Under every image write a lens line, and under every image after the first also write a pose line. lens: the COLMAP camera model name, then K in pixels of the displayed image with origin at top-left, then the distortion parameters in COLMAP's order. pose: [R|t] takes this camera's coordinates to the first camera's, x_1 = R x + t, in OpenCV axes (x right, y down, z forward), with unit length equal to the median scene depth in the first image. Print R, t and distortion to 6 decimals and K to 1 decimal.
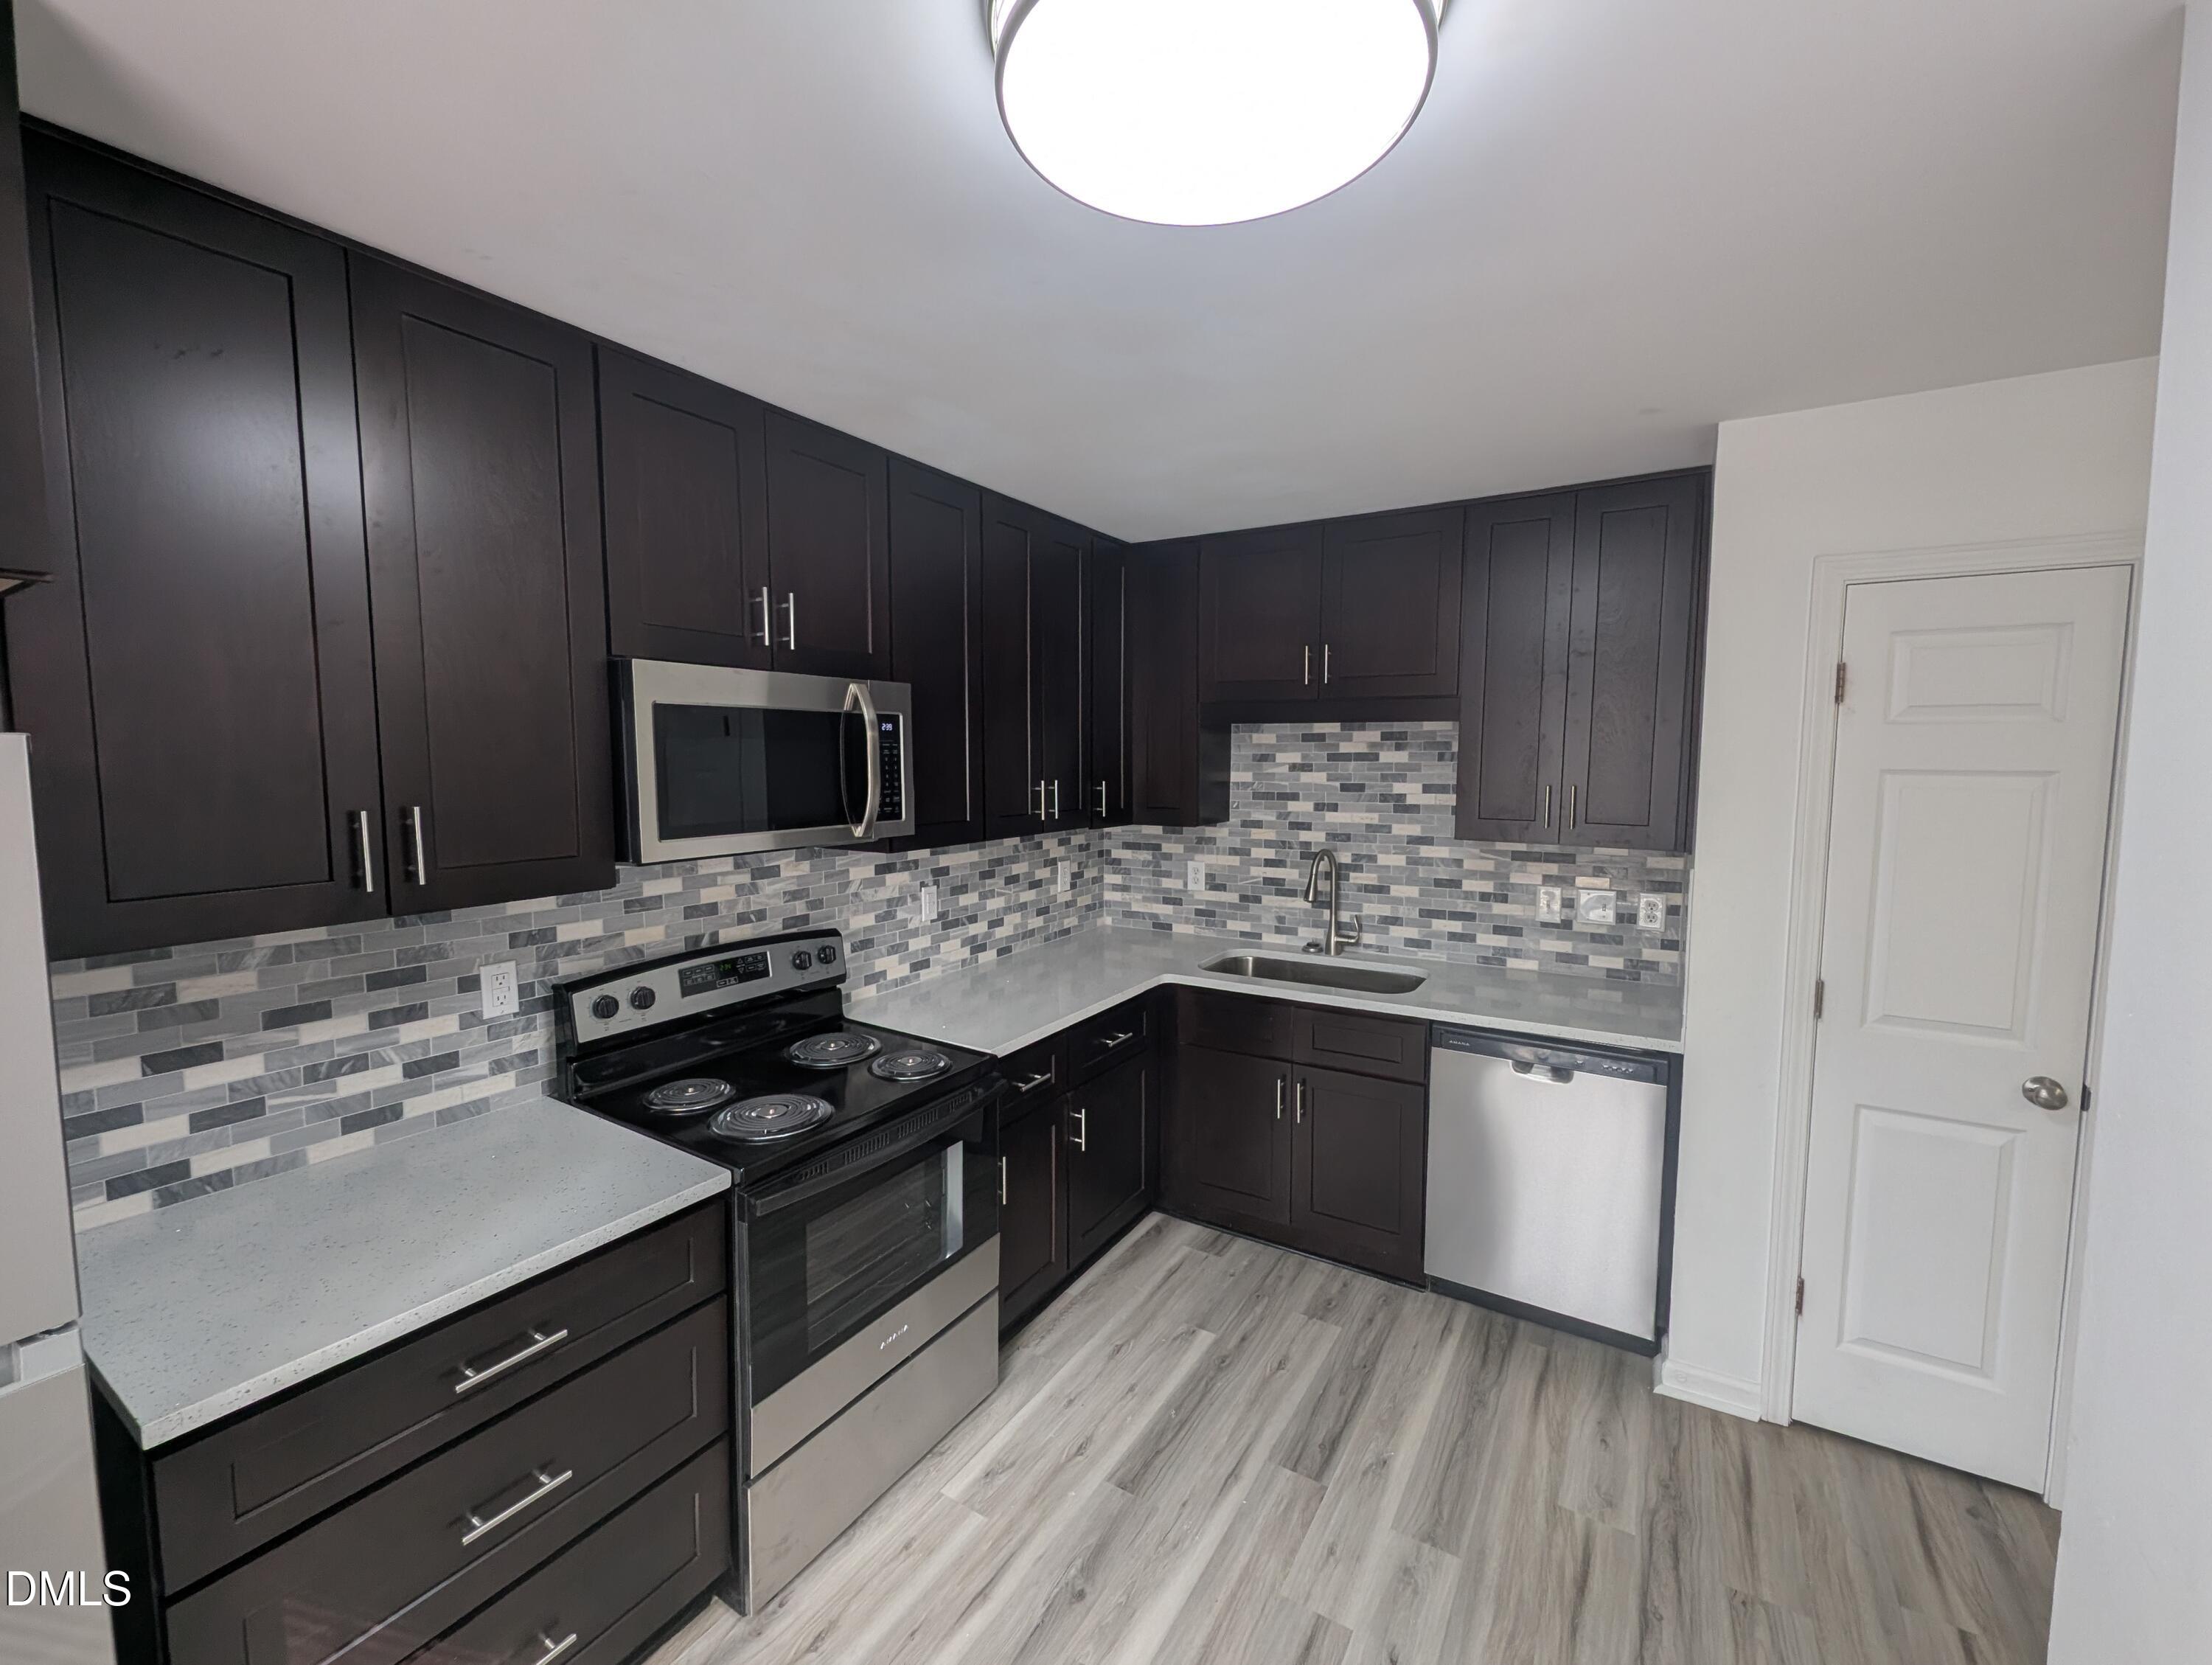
lens RADIAL K [[913.3, 0, 1108.3], [0, 913.3, 828.5], [0, 0, 1]] dist [0.000541, 0.000140]
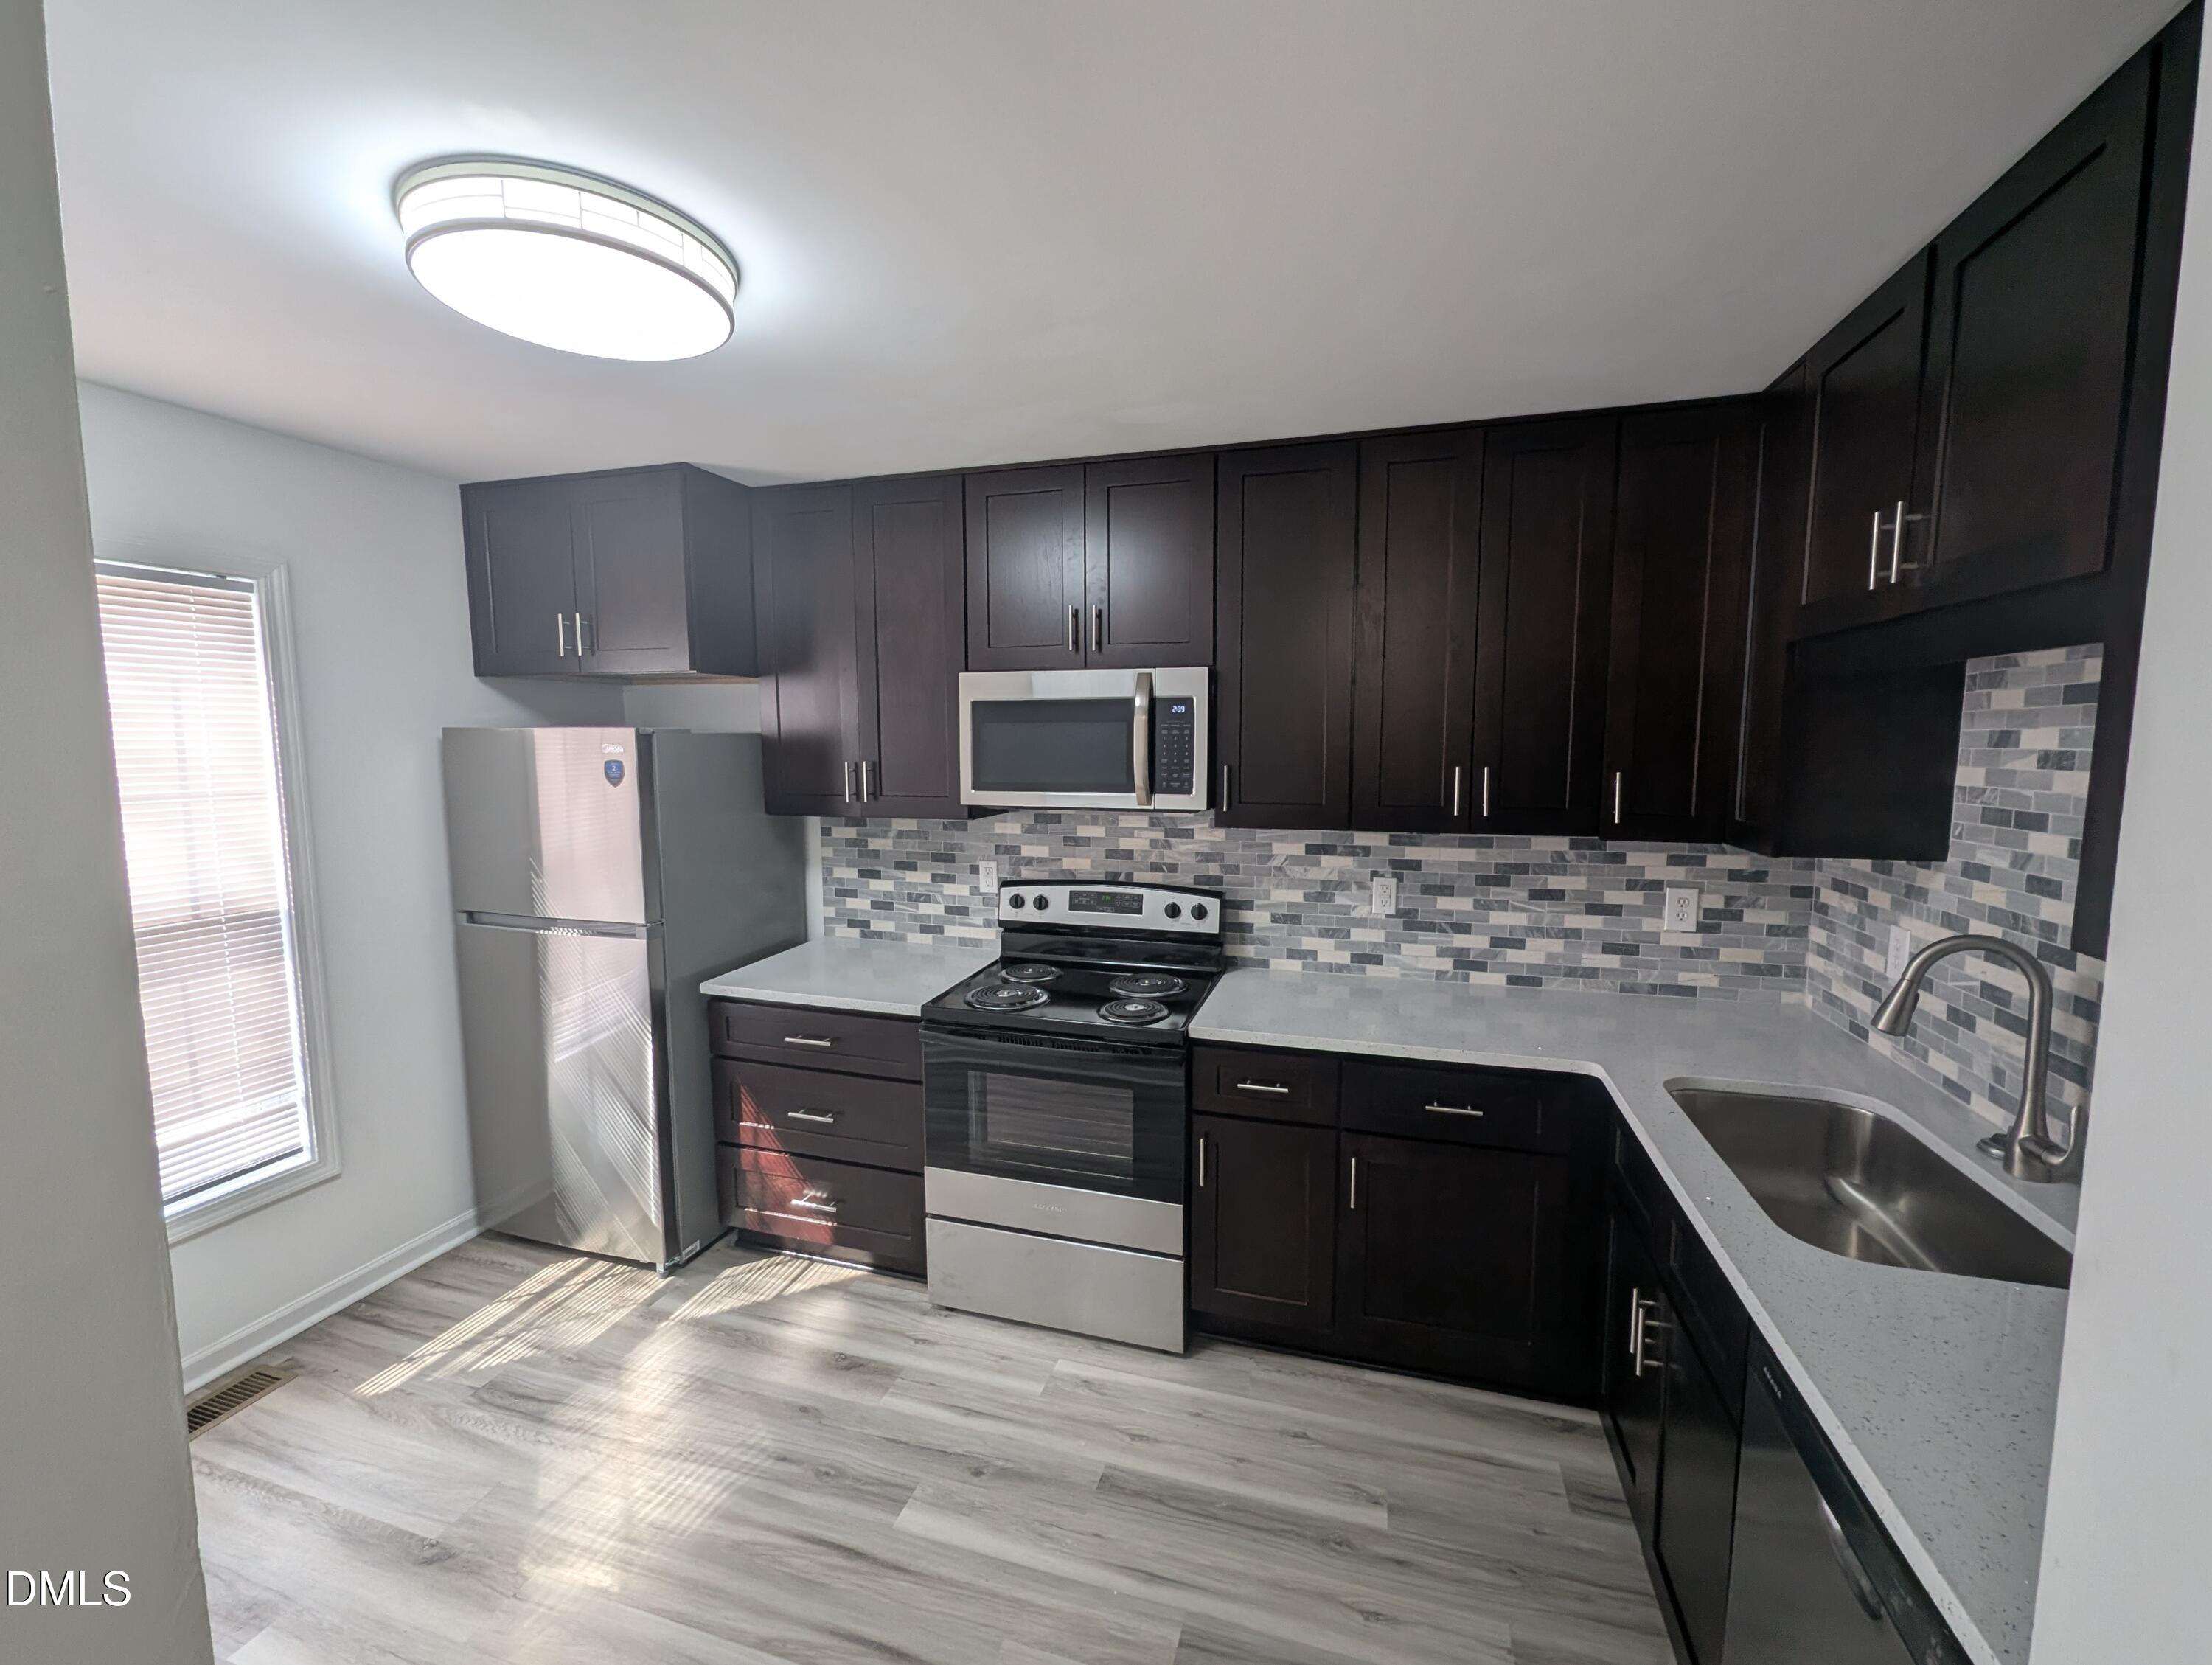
lens RADIAL K [[913.3, 0, 1108.3], [0, 913.3, 828.5], [0, 0, 1]] dist [0.000541, 0.000140]
pose [[0.254067, 0.095758, -0.962435, 0.642327], [-0.077442, 0.993906, 0.078446, -0.038245], [0.964081, 0.054602, 0.259934, 0.509953]]
